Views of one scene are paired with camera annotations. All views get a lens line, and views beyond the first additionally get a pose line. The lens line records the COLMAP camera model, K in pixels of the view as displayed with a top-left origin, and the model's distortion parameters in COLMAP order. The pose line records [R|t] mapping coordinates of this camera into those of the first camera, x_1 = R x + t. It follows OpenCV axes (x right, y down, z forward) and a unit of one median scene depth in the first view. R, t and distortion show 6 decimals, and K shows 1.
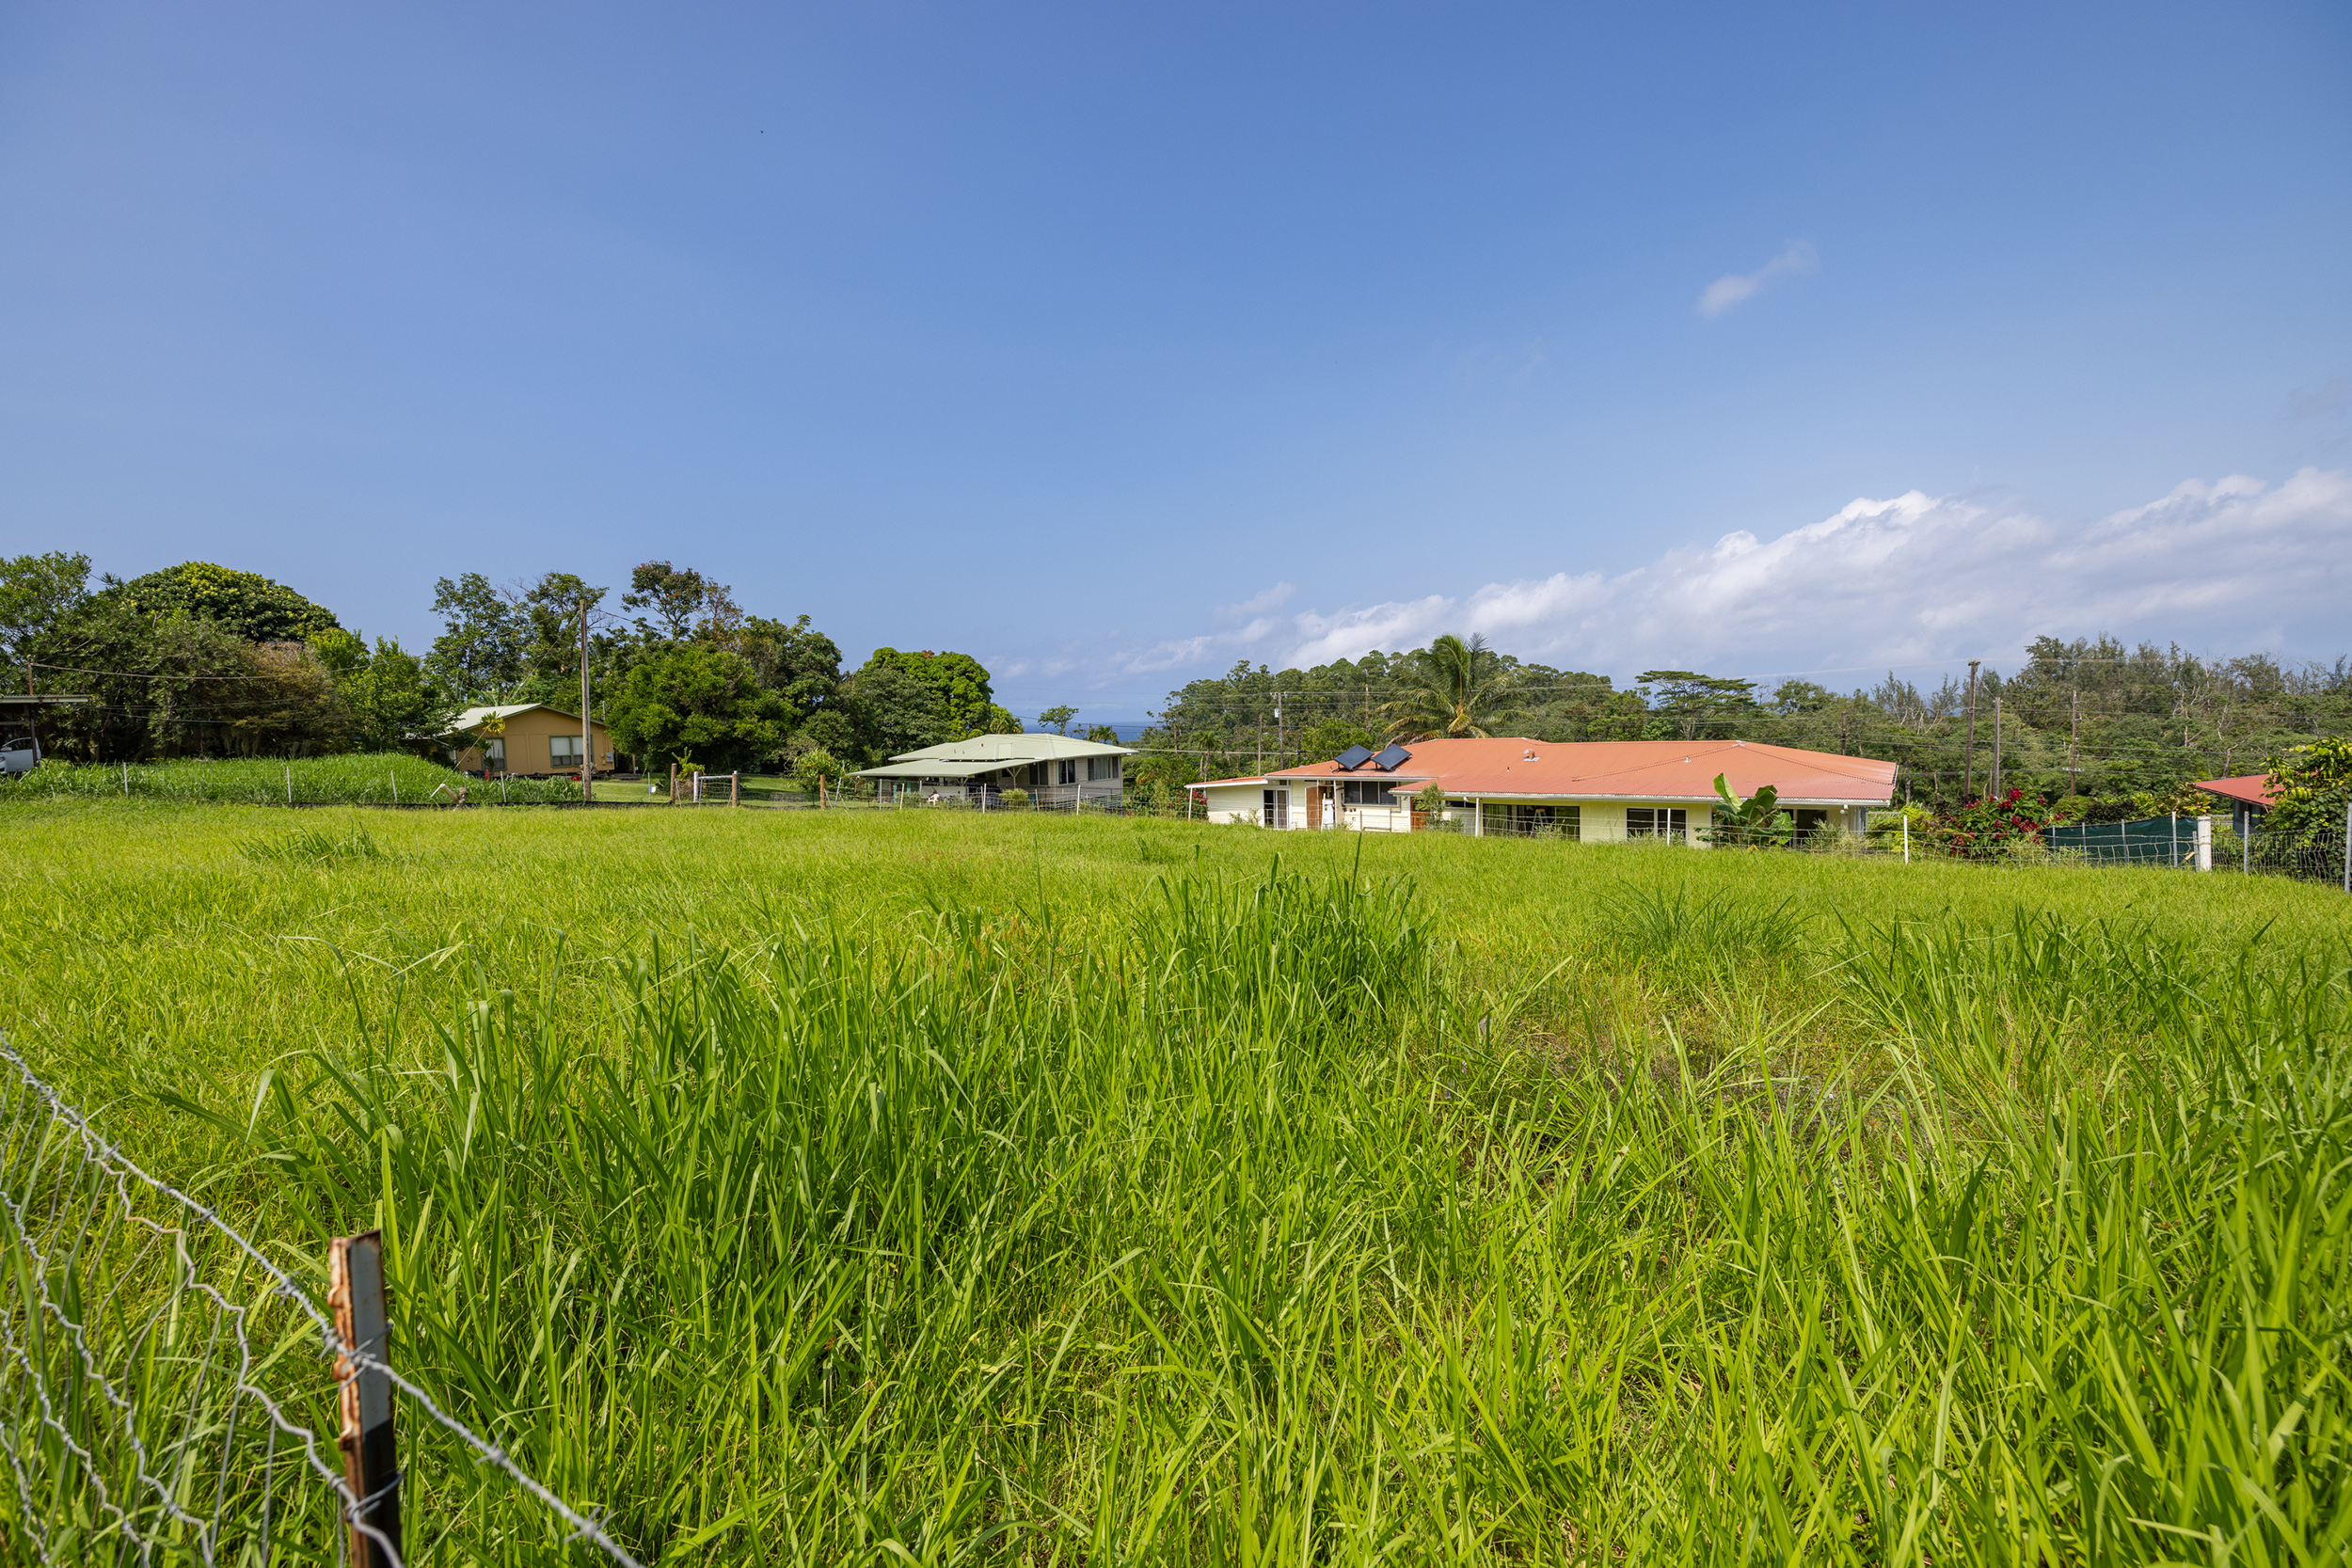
lens RADIAL K [[985.1, 0, 1169.4], [0, 985.1, 780.4], [0, 0, 1]] dist [0.003058, 0.000328]
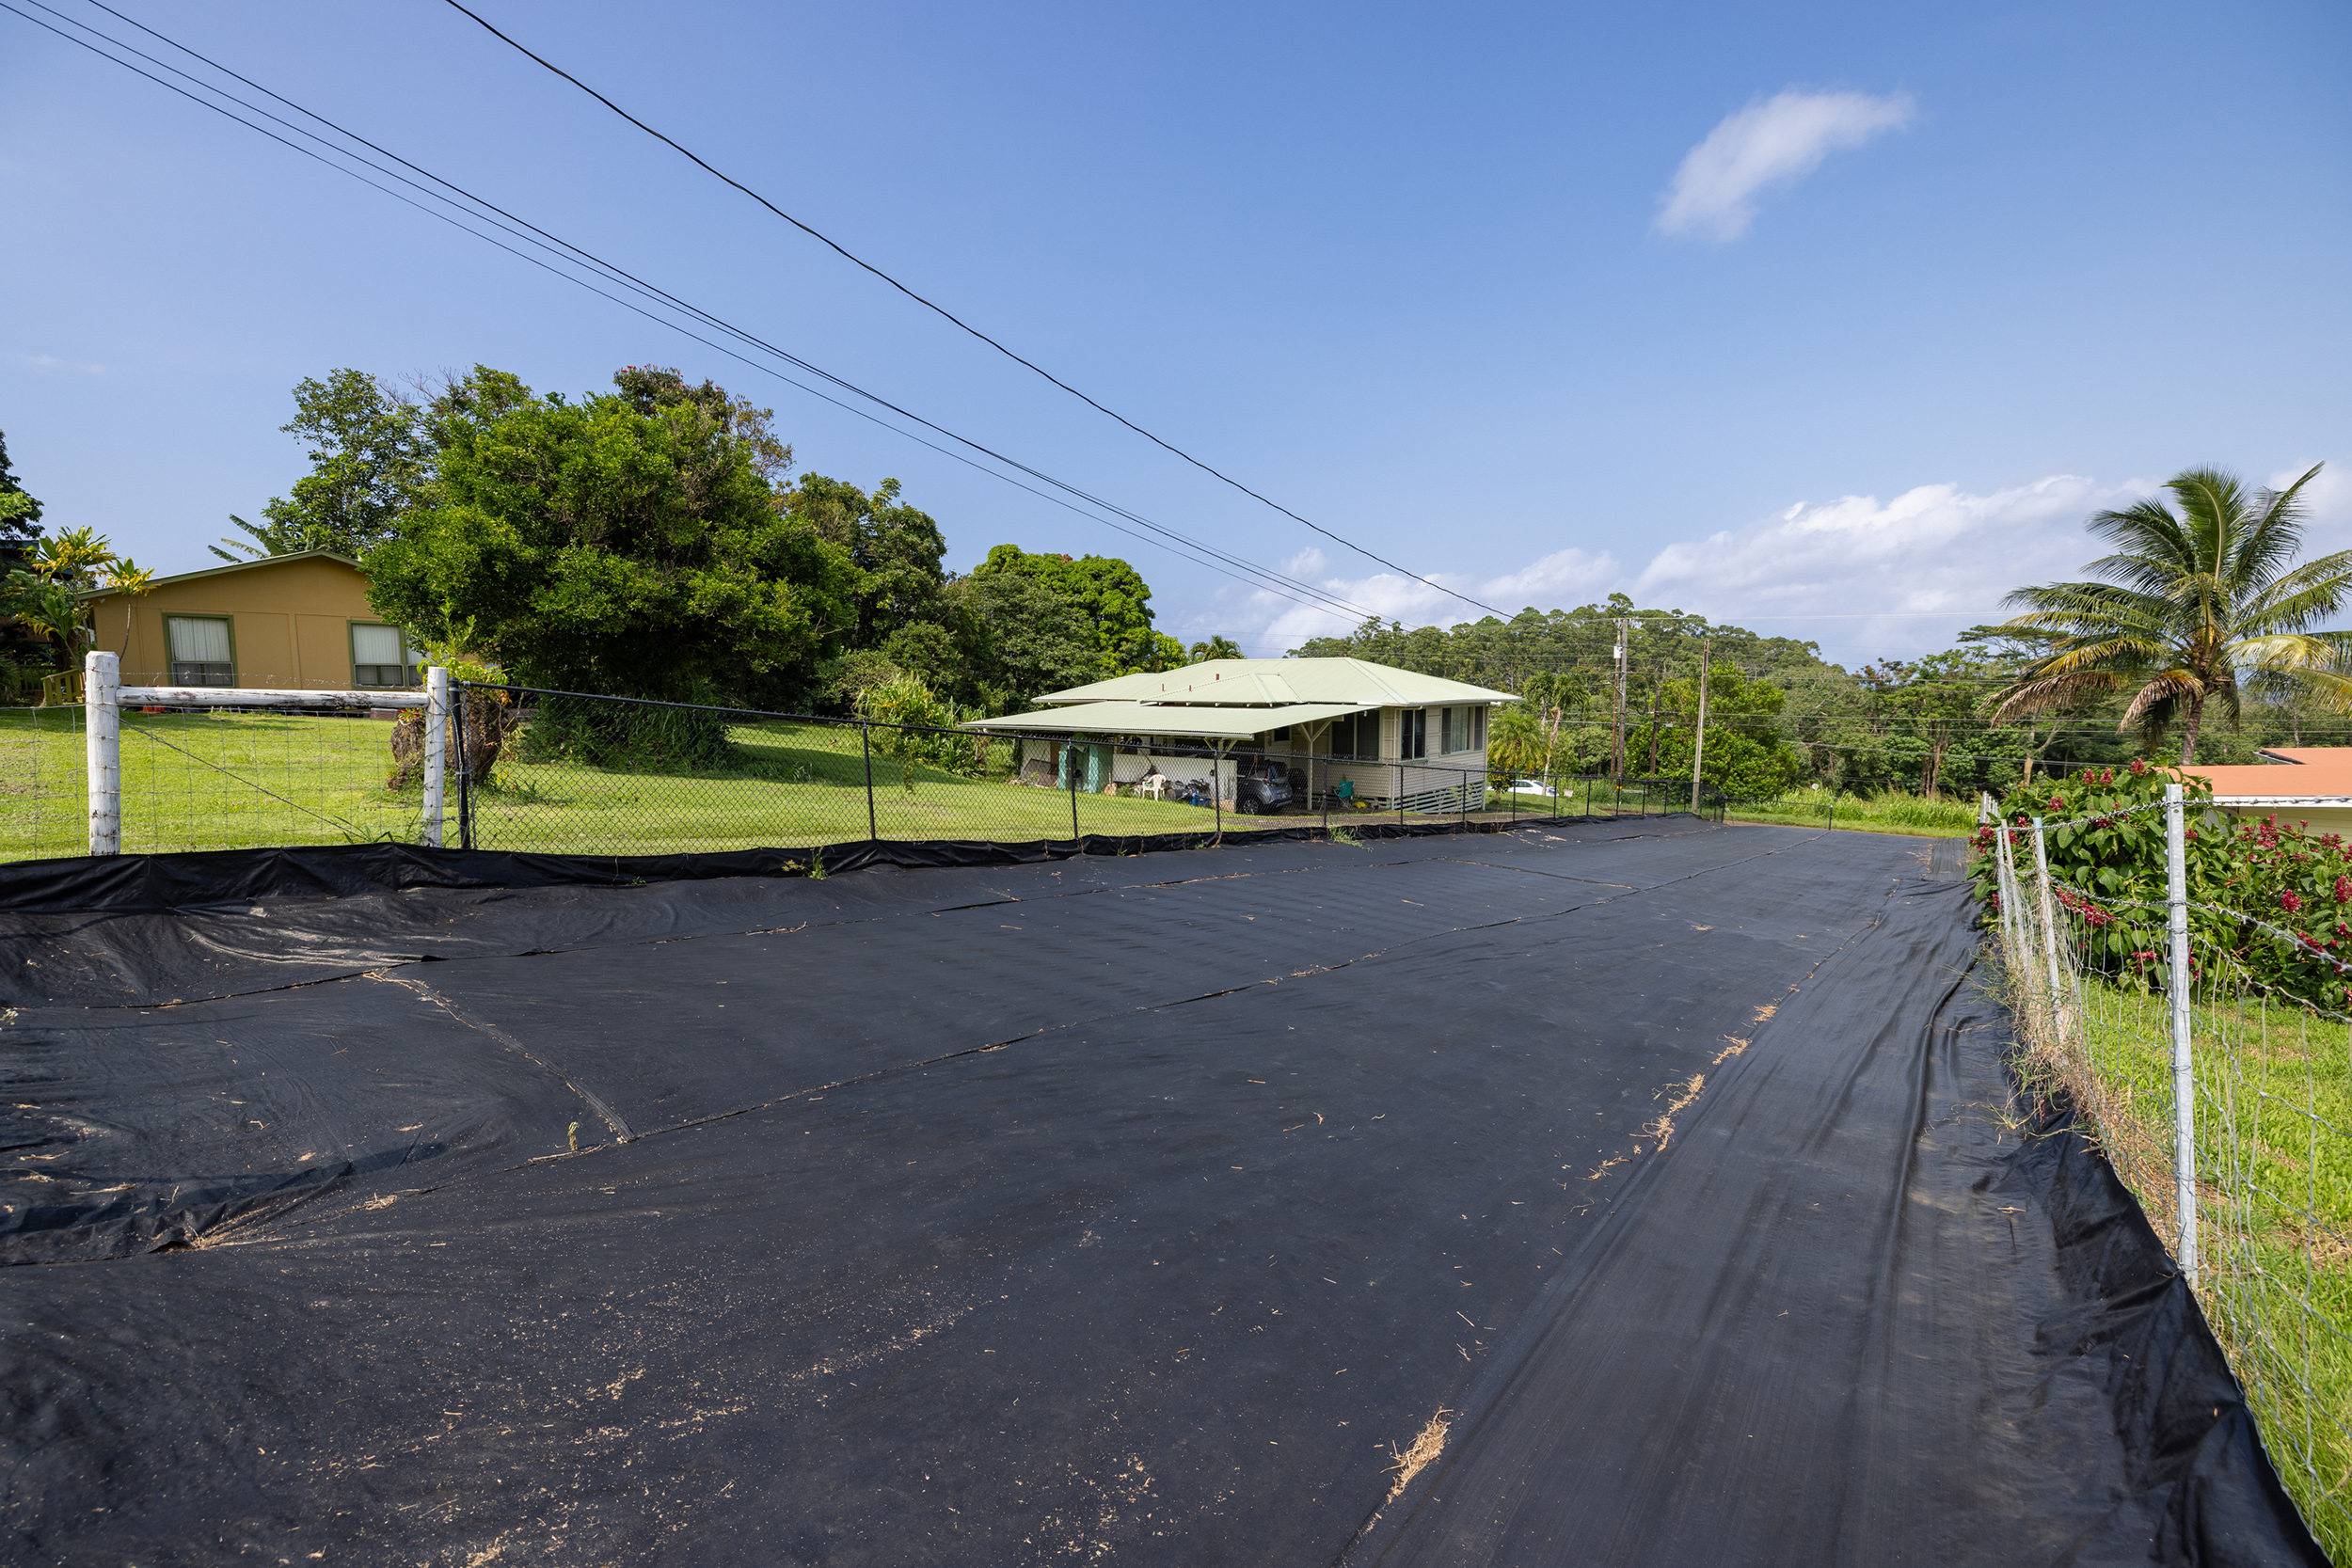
lens RADIAL K [[979.1, 0, 1174.4], [0, 979.1, 768.5], [0, 0, 1]] dist [0.002714, 0.000509]
pose [[0.996500, 0.035402, -0.075723, -0.135053], [-0.033520, 0.999100, 0.025982, -0.000259], [0.076574, -0.023353, 0.996790, 0.383371]]
